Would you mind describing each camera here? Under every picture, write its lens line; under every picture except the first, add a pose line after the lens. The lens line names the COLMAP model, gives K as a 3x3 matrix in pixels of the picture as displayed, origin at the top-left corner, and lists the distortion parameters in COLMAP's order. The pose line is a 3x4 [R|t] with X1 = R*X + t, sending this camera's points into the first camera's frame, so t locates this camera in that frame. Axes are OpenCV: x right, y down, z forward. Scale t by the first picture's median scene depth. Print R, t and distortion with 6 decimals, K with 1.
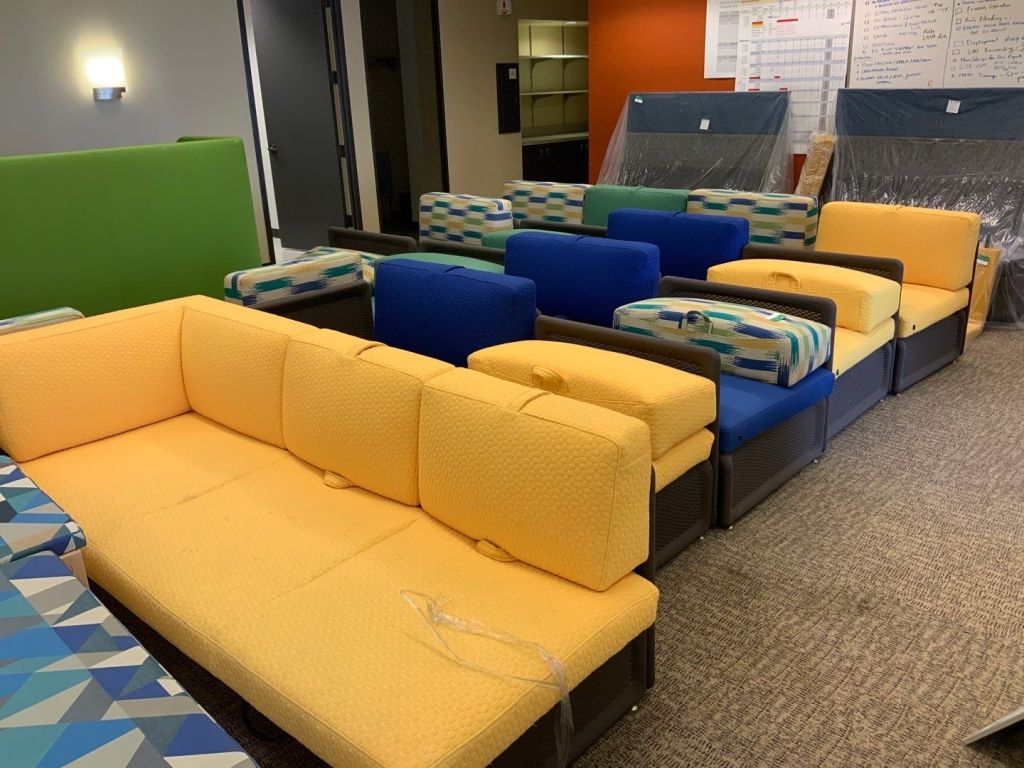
lens RADIAL K [[859.9, 0, 510.4], [0, 859.9, 385.3], [0, 0, 1]] dist [0.000904, -0.029724]
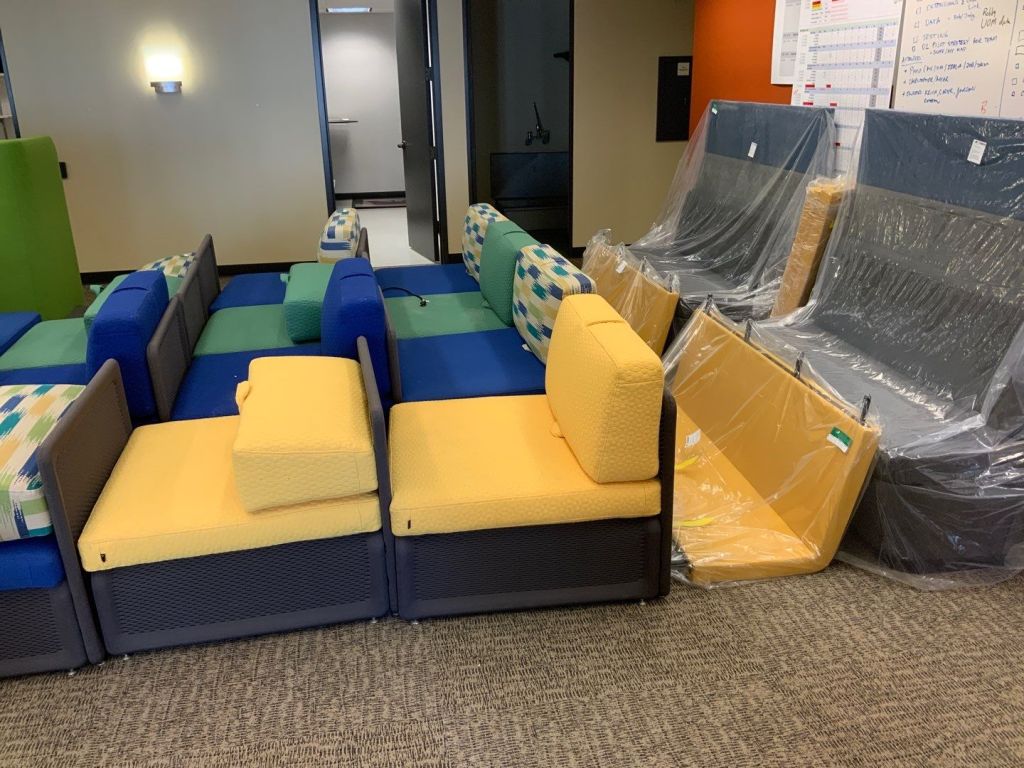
lens RADIAL K [[859.9, 0, 512.7], [0, 859.9, 386.5], [0, 0, 1]] dist [0.000904, -0.029724]
pose [[0.805876, 0.216710, -0.551000, 0.594160], [-0.205588, 0.975127, 0.082832, -0.160160], [0.555246, 0.046527, 0.830384, 0.382030]]
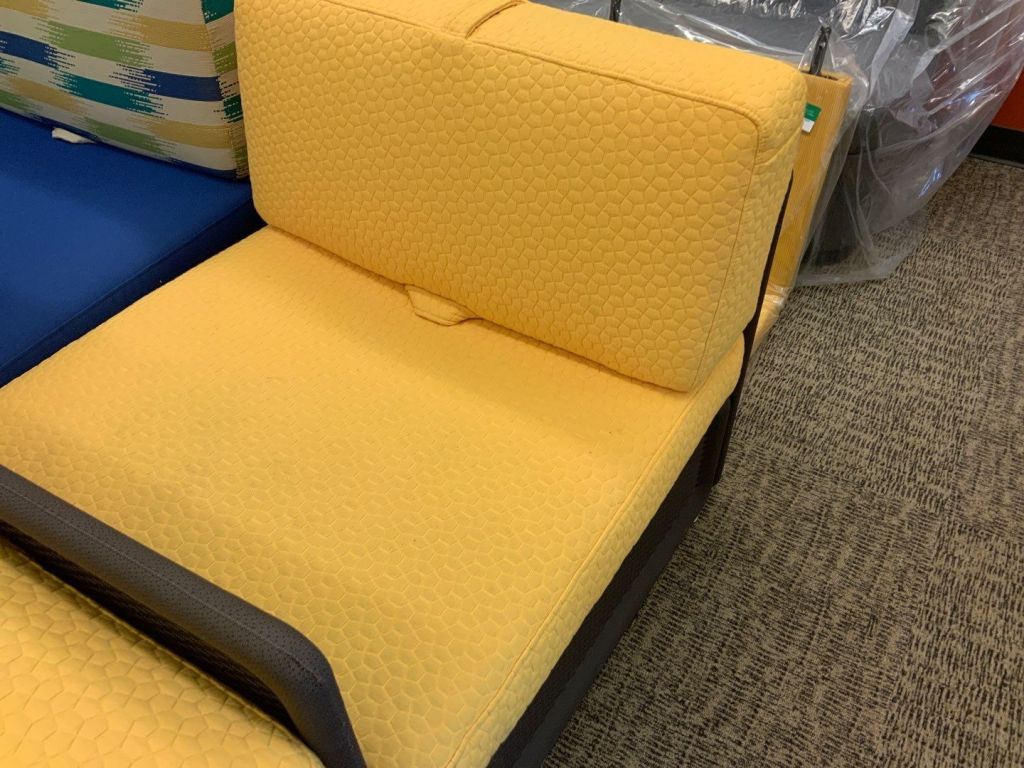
lens RADIAL K [[859.9, 0, 515.5], [0, 859.9, 379.1], [0, 0, 1]] dist [0.000904, -0.029724]
pose [[0.976370, -0.132779, 0.170503, 0.328956], [0.056813, 0.918938, 0.390288, -0.165249], [-0.208504, -0.371379, 0.904767, 0.604060]]
